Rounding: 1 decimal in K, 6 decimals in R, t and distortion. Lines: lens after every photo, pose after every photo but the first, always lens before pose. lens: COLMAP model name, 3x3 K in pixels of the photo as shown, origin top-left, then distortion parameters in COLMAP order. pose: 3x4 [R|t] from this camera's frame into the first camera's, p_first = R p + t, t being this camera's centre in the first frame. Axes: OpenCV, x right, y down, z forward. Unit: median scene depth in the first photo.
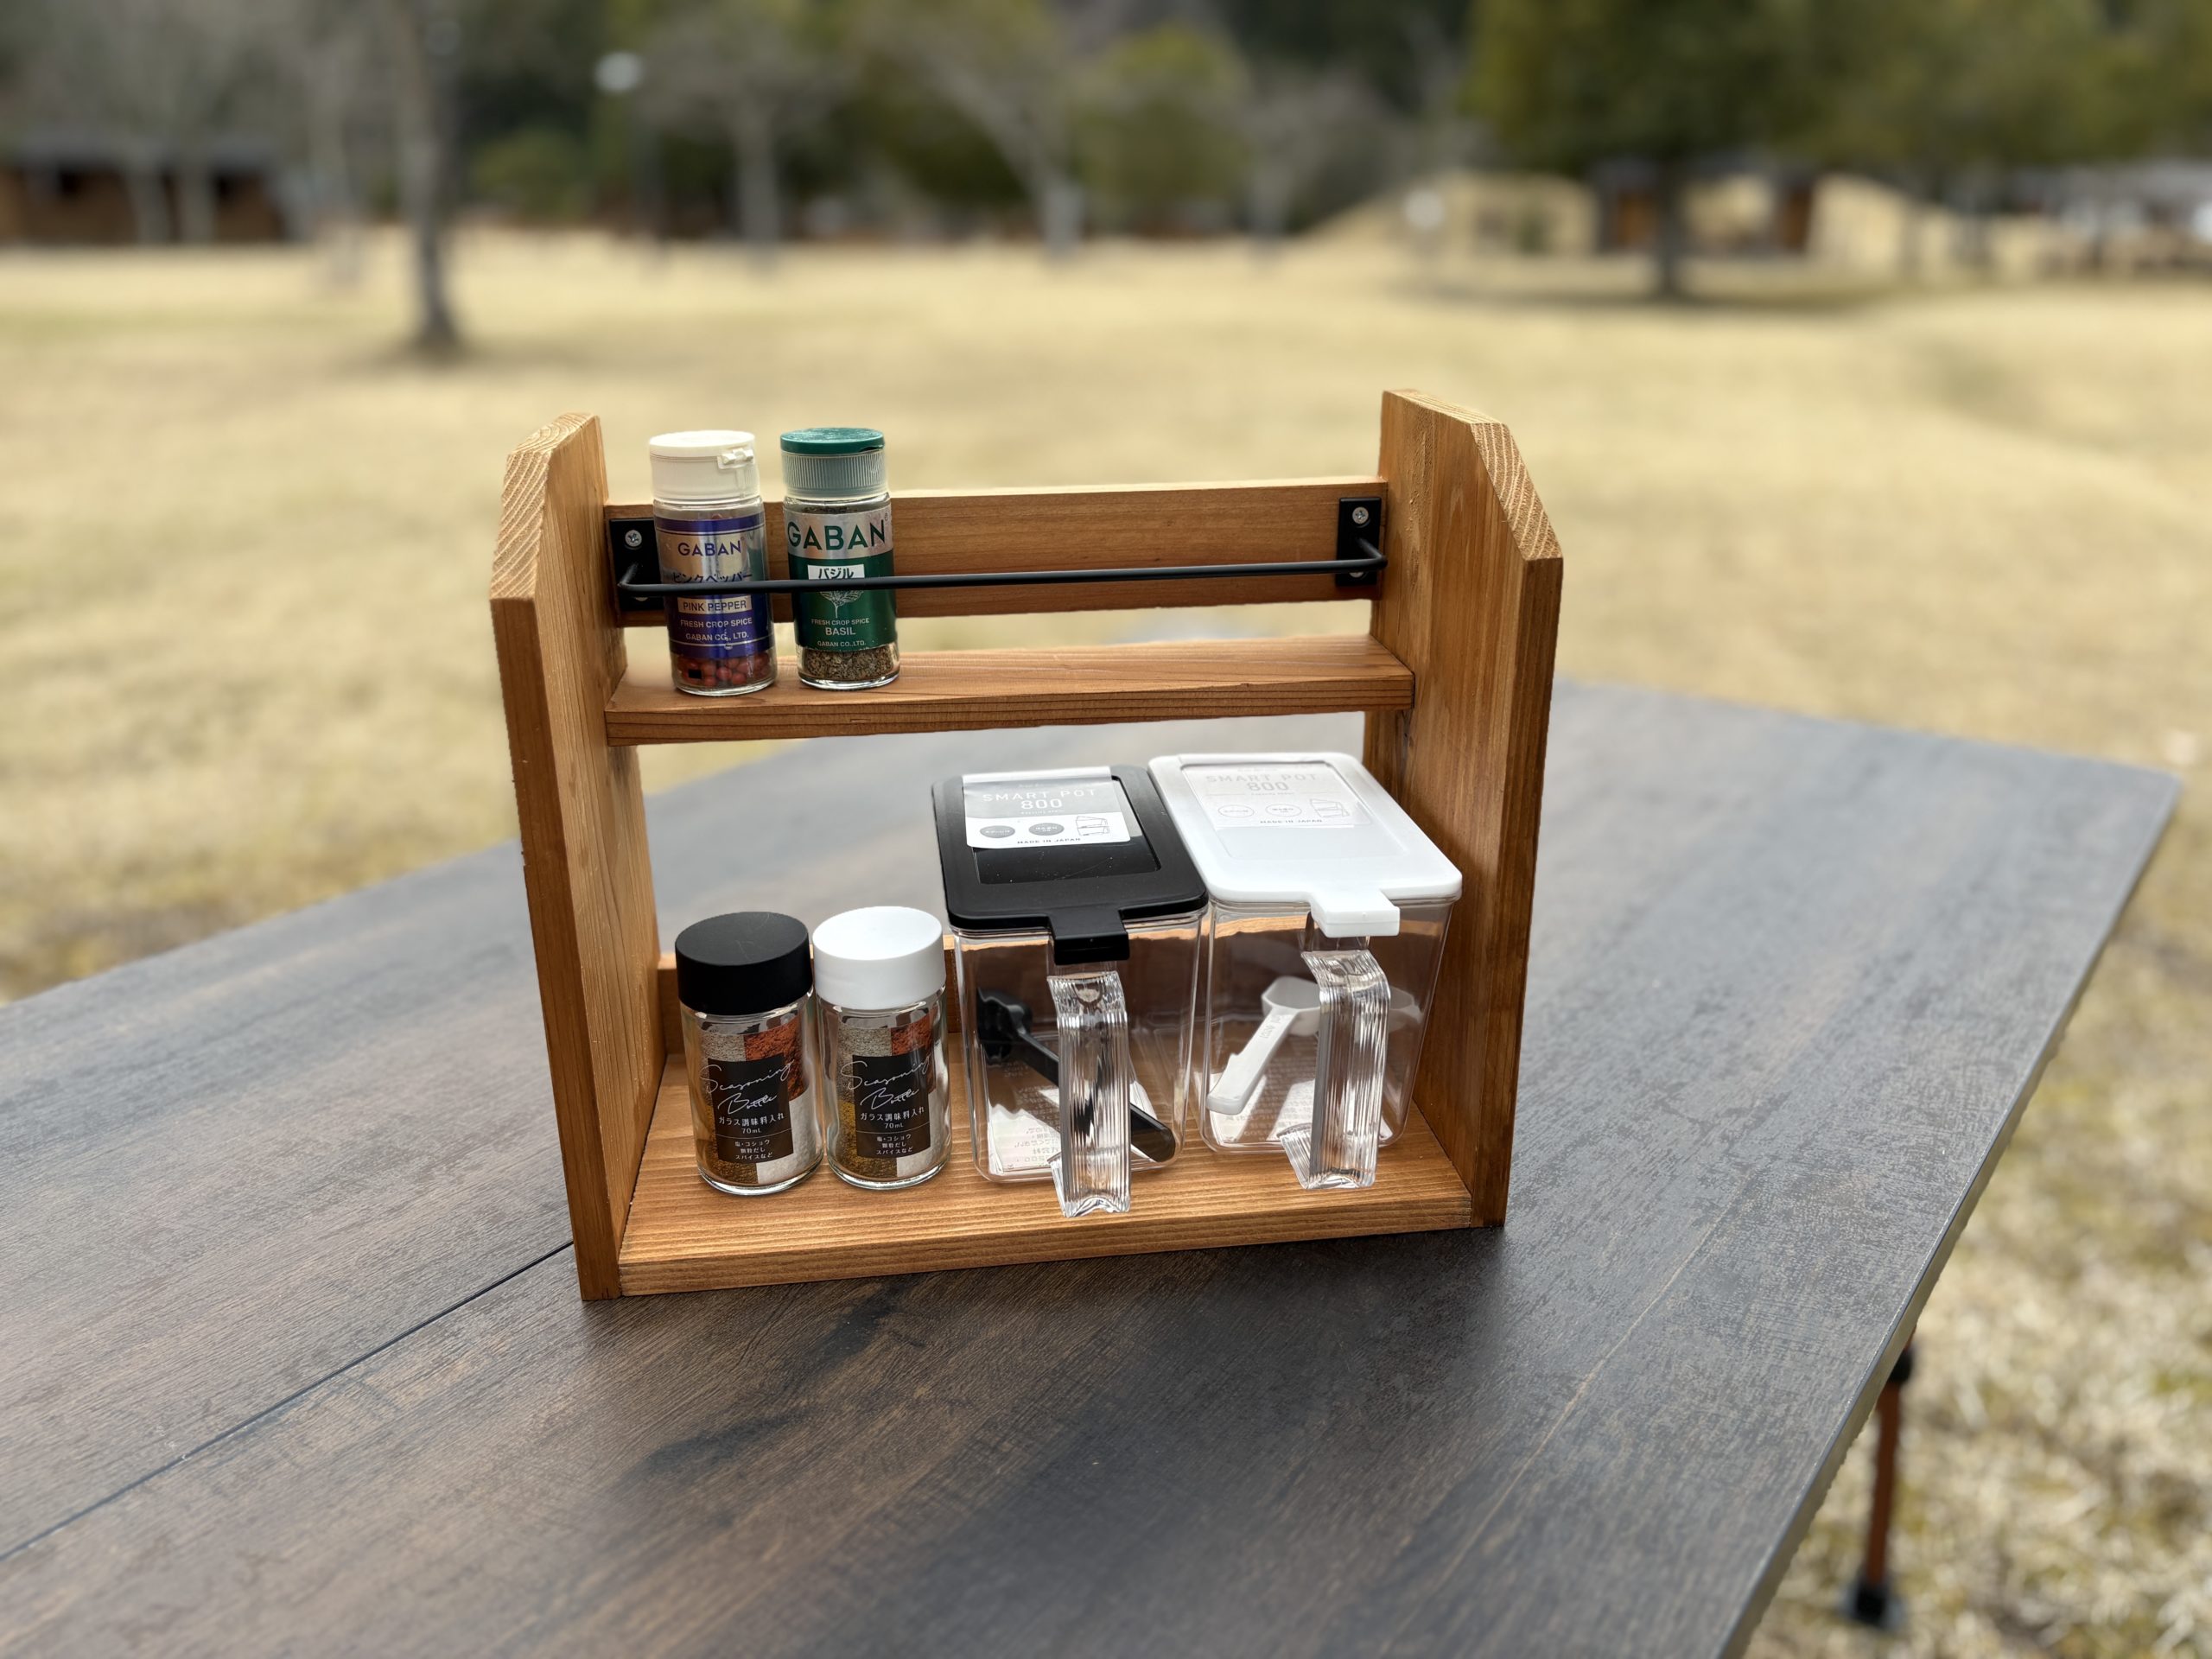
lens RADIAL K [[1675.2, 0, 1106.0], [0, 1675.2, 829.2], [0, 0, 1]] dist [0.037938, -0.039044]
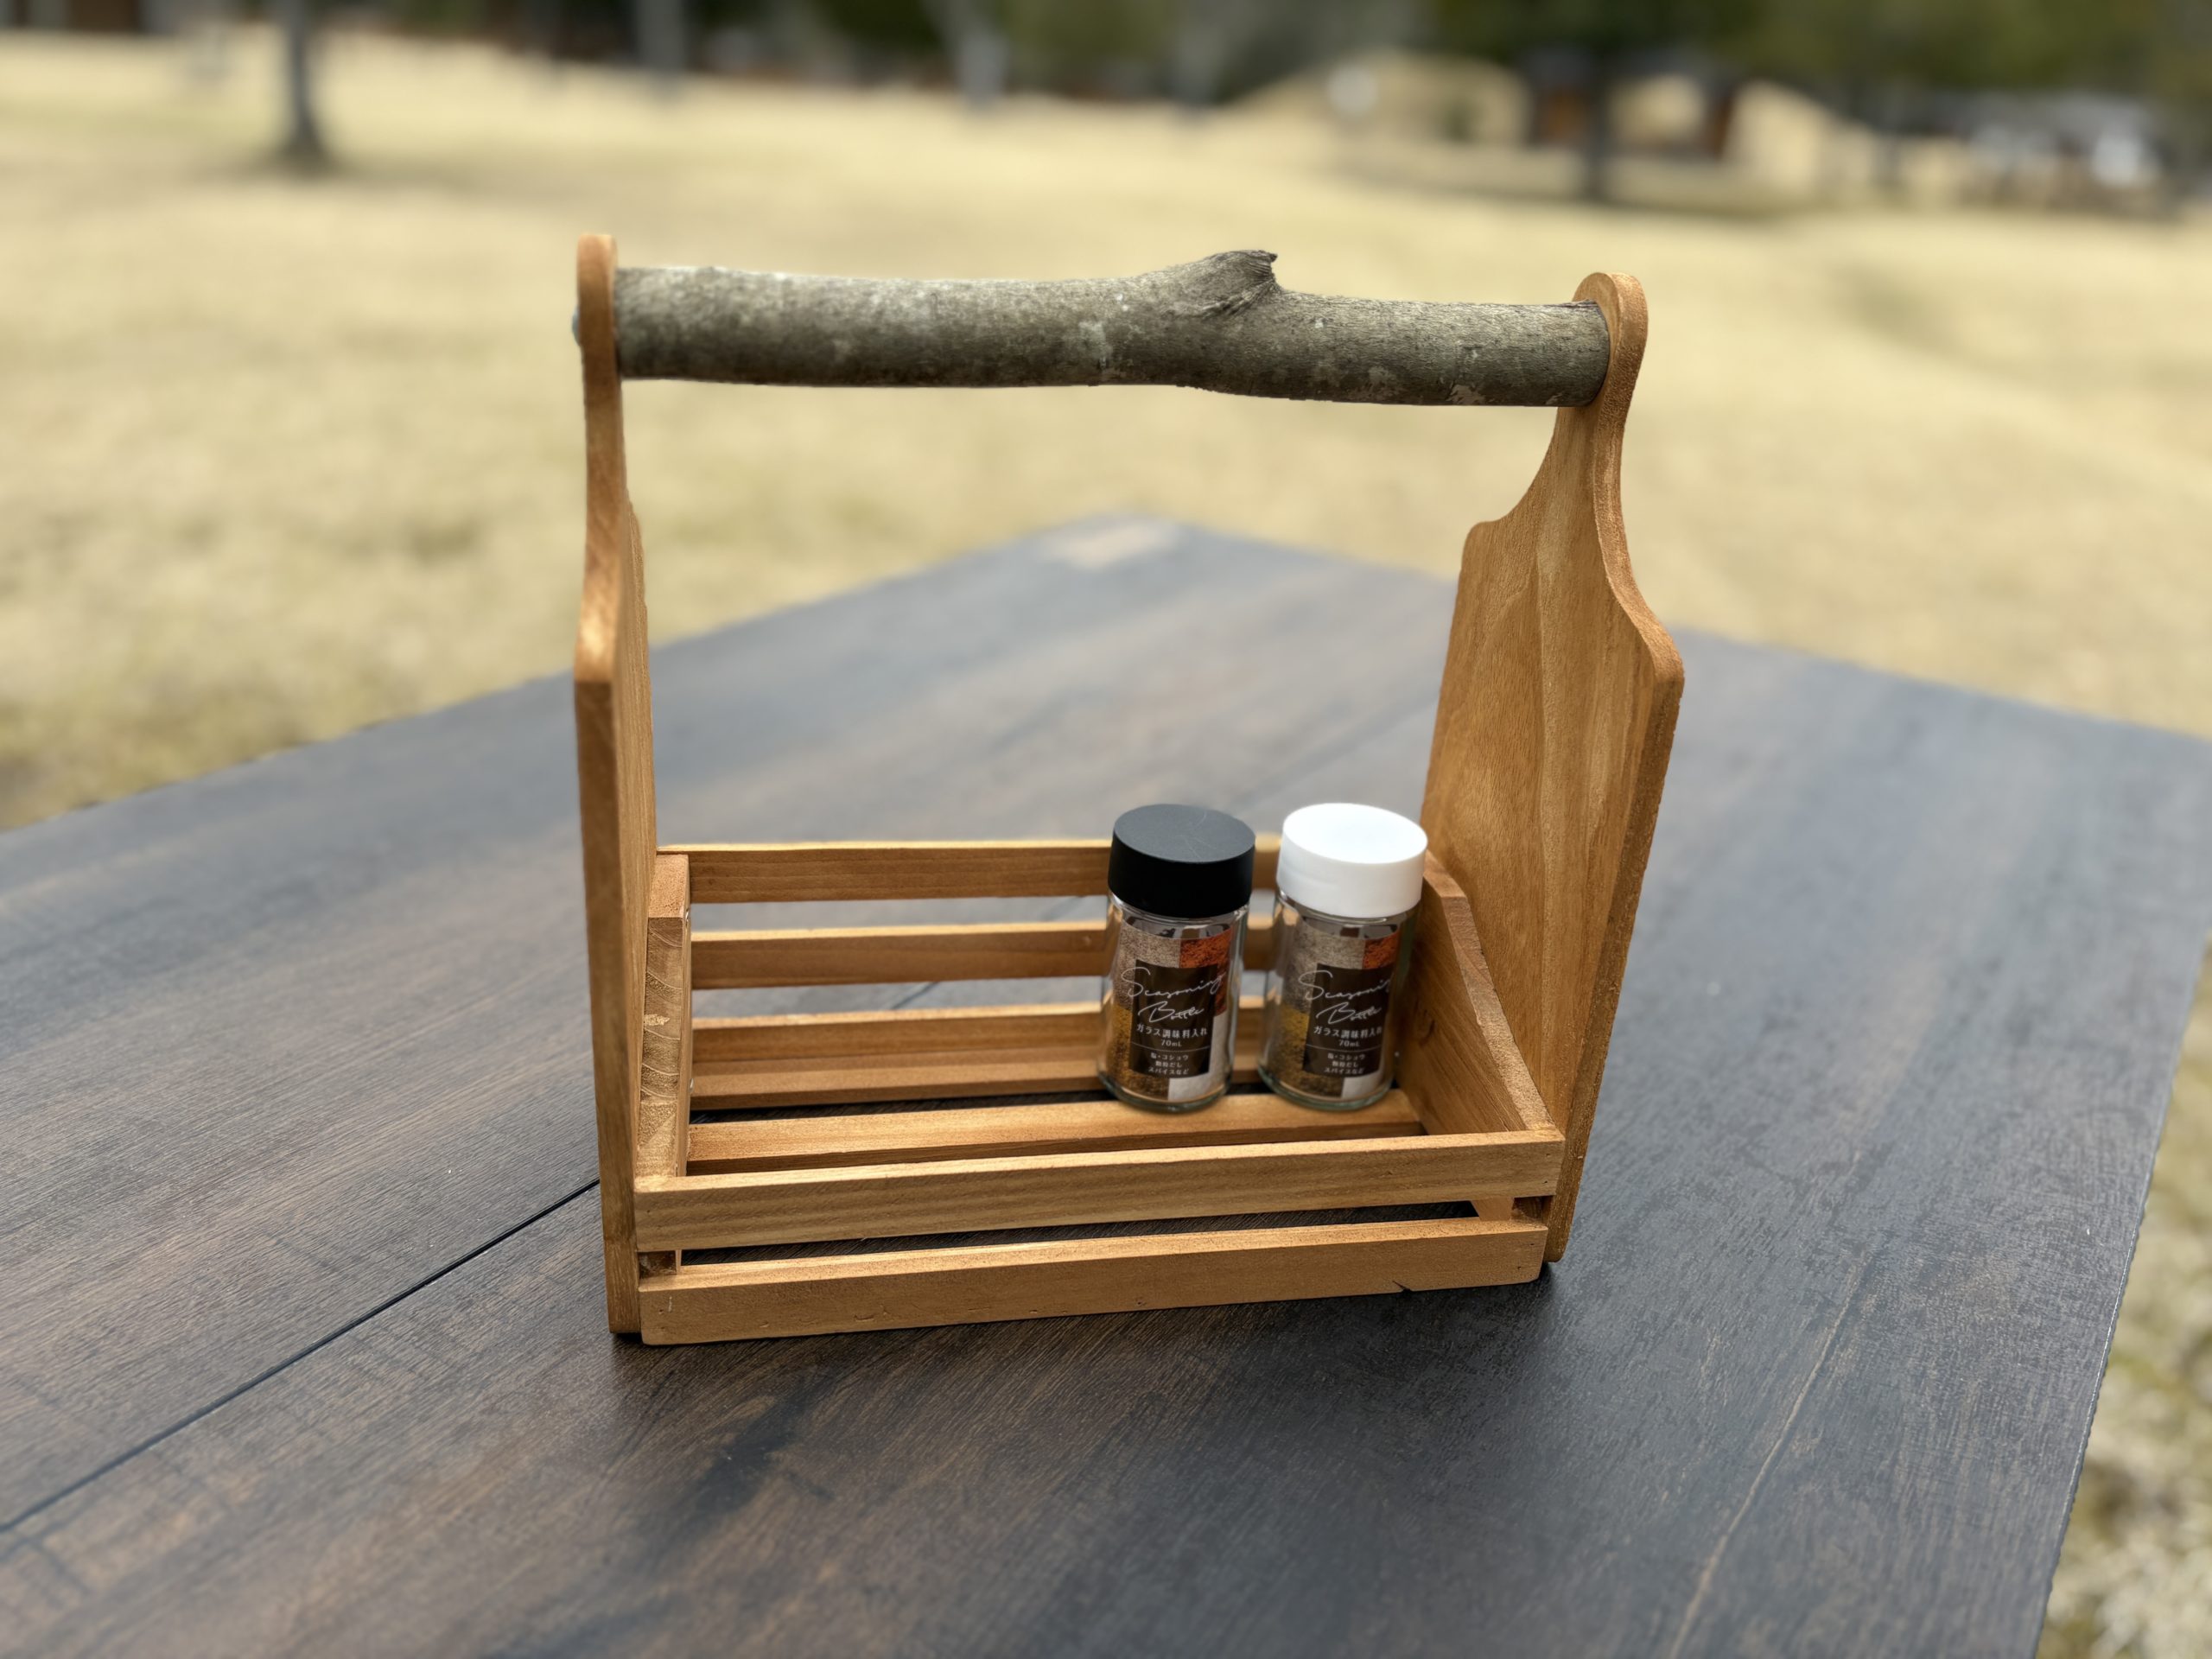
lens RADIAL K [[1675.2, 0, 1106.8], [0, 1675.2, 830.4], [0, 0, 1]] dist [0.037938, -0.039044]
pose [[0.996736, 0.043110, 0.068260, -0.037827], [-0.047846, 0.996445, 0.069341, -0.032677], [-0.065028, -0.072381, 0.995255, 0.204682]]
